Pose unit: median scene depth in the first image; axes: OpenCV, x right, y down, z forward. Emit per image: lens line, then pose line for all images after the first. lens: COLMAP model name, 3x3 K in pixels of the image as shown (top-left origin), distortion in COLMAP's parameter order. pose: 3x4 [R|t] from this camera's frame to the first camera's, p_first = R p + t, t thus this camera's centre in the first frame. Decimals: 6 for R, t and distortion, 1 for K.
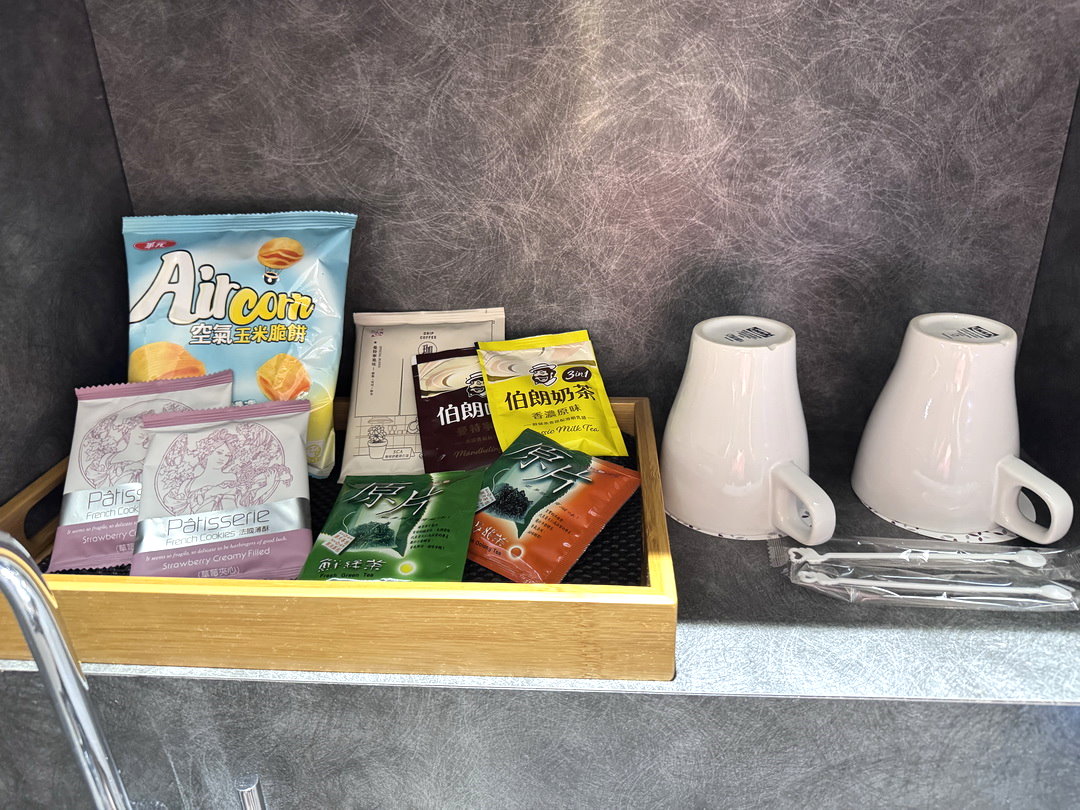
lens RADIAL K [[751.1, 0, 540.0], [0, 751.1, 413.5], [0, 0, 1]] dist [0.110113, -0.177905]
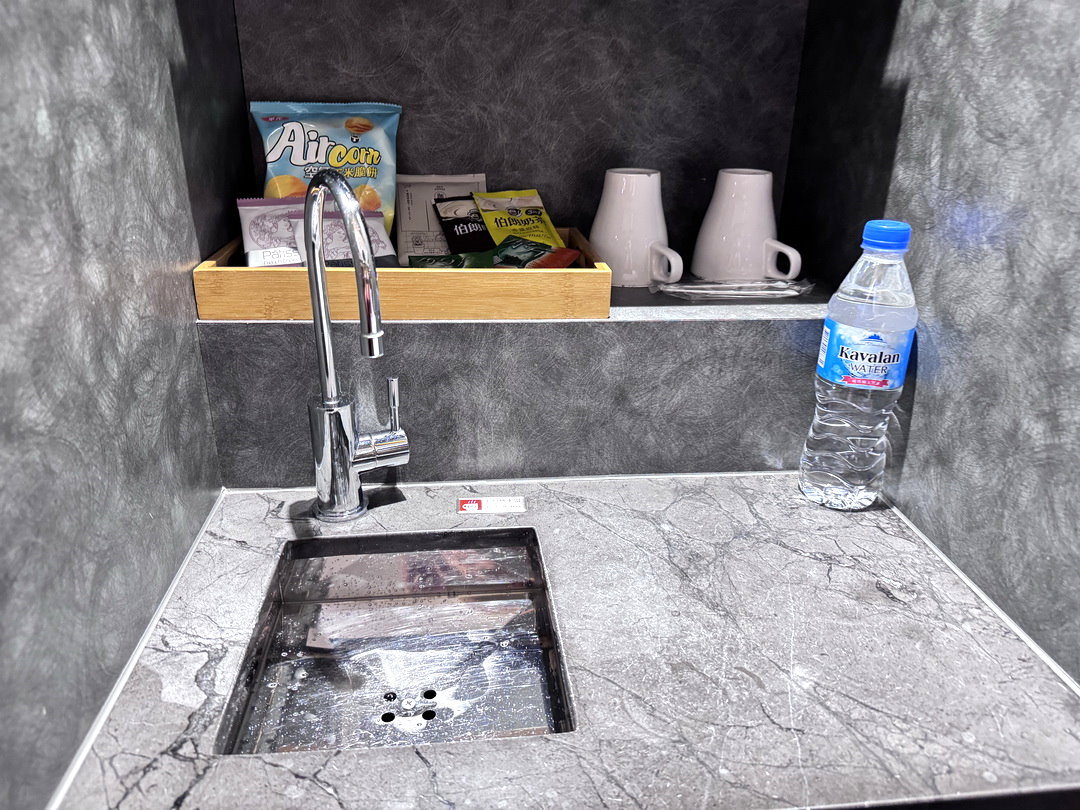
lens RADIAL K [[814.2, 0, 516.3], [0, 814.2, 437.4], [0, 0, 1]] dist [0.142657, -0.247508]
pose [[0.985299, -0.020572, 0.169594, -0.320651], [0.026739, 0.999059, -0.034162, 0.529233], [-0.168731, 0.038194, 0.984922, -0.788554]]
